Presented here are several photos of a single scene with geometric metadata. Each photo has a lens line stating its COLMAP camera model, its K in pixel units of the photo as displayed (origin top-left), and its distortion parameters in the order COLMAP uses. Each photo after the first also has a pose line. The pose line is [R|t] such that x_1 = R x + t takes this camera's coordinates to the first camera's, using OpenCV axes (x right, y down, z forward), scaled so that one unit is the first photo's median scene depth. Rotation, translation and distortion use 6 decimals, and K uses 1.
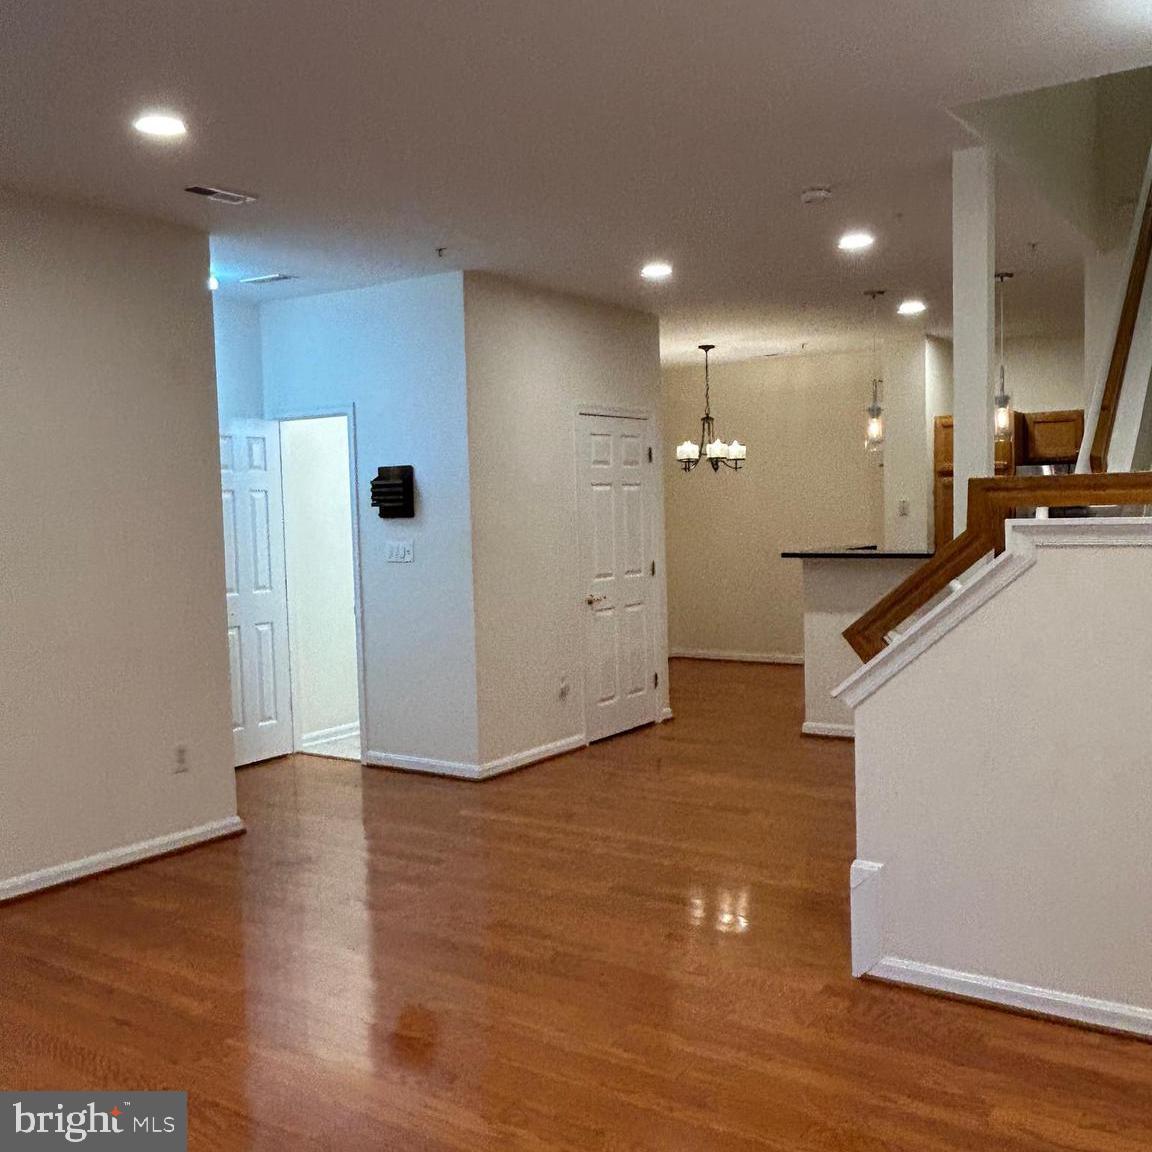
lens RADIAL K [[1160.9, 0, 576.0], [0, 1160.9, 576.0], [0, 0, 1]] dist [-0.015335, -0.019039]
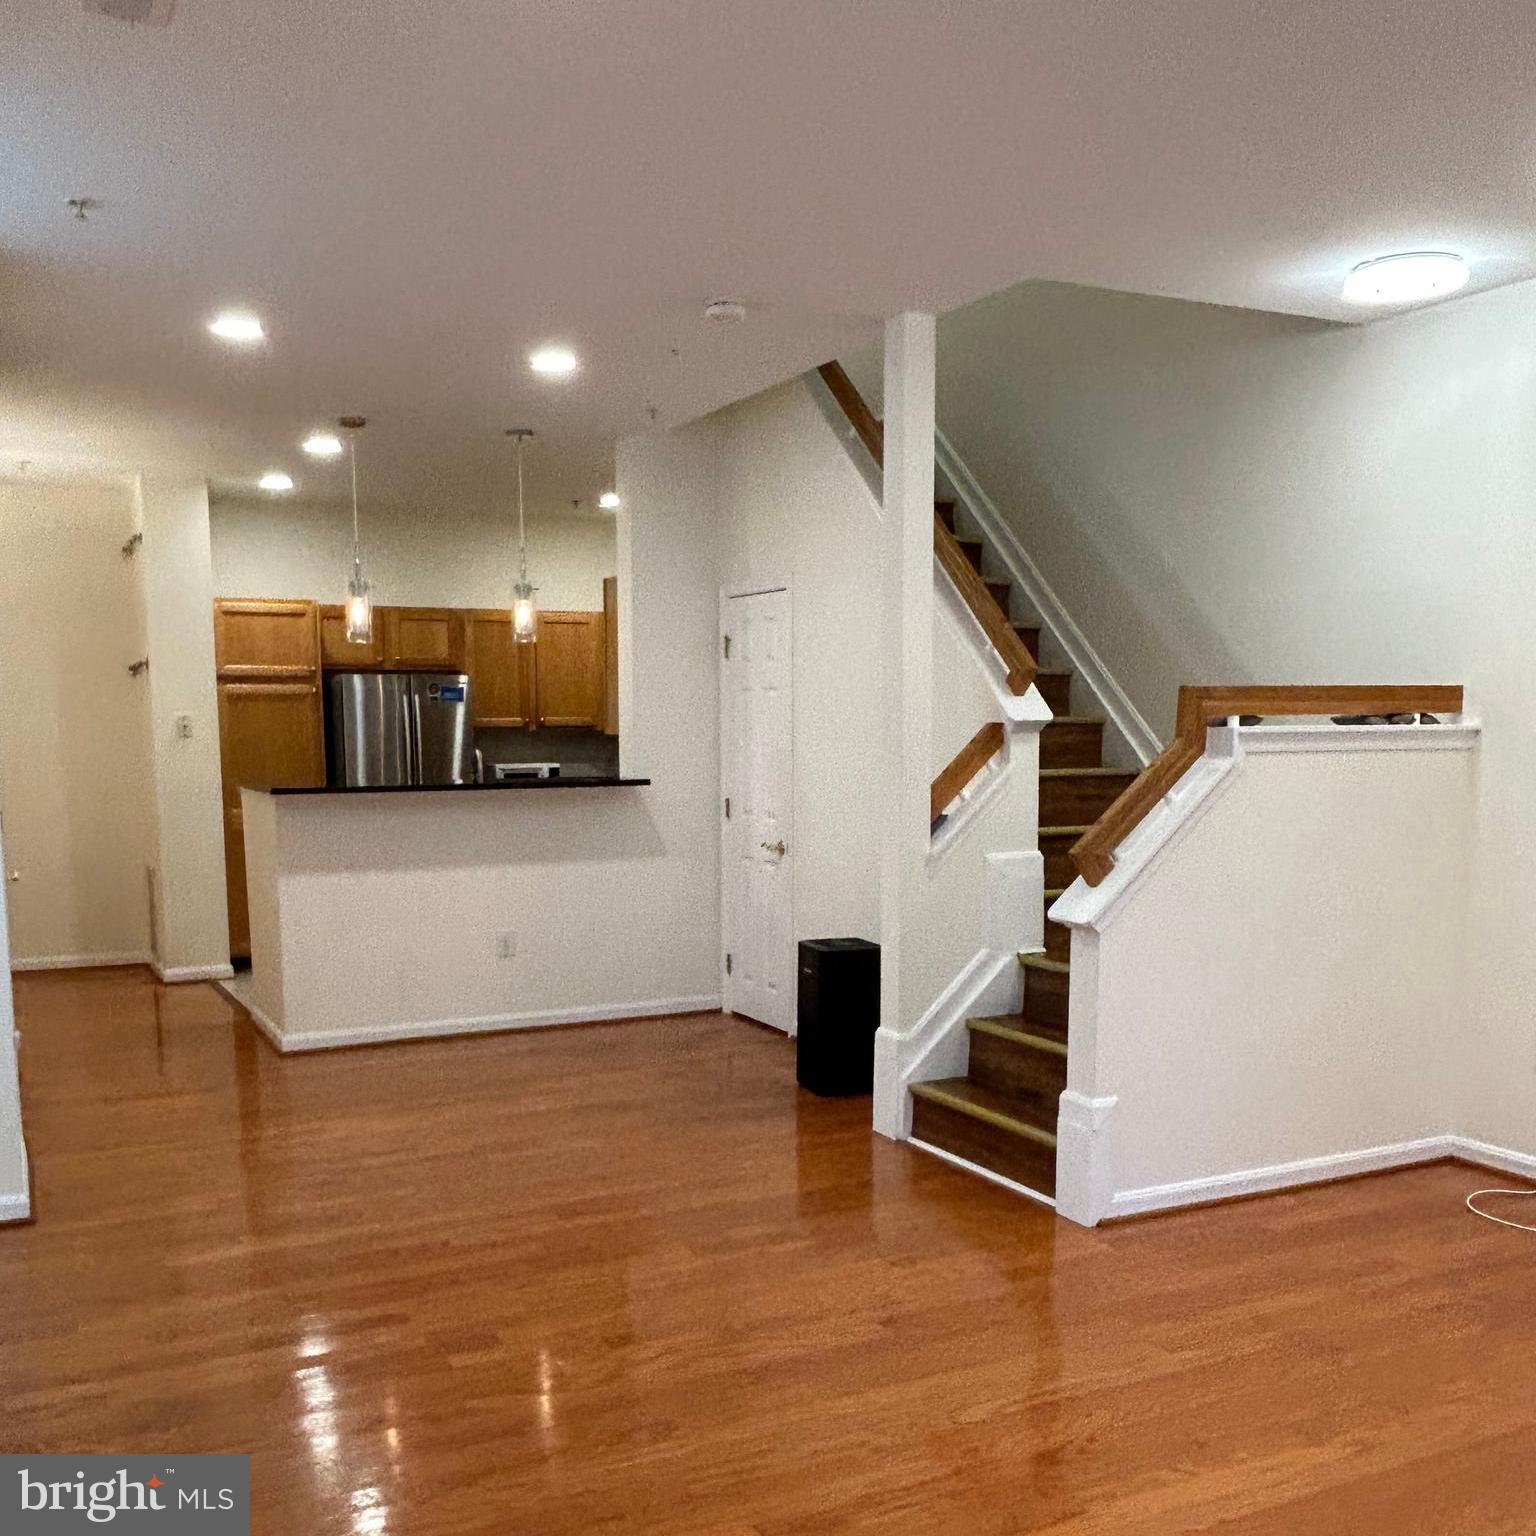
lens RADIAL K [[1539.3, 0, 767.8], [0, 1539.3, 892.6], [0, 0, 1]] dist [0.013346, 0.009720]
pose [[0.478393, -0.078250, 0.874652, -0.953256], [0.044755, 0.996900, 0.064707, -0.009620], [-0.877004, 0.008190, 0.480412, 0.649168]]
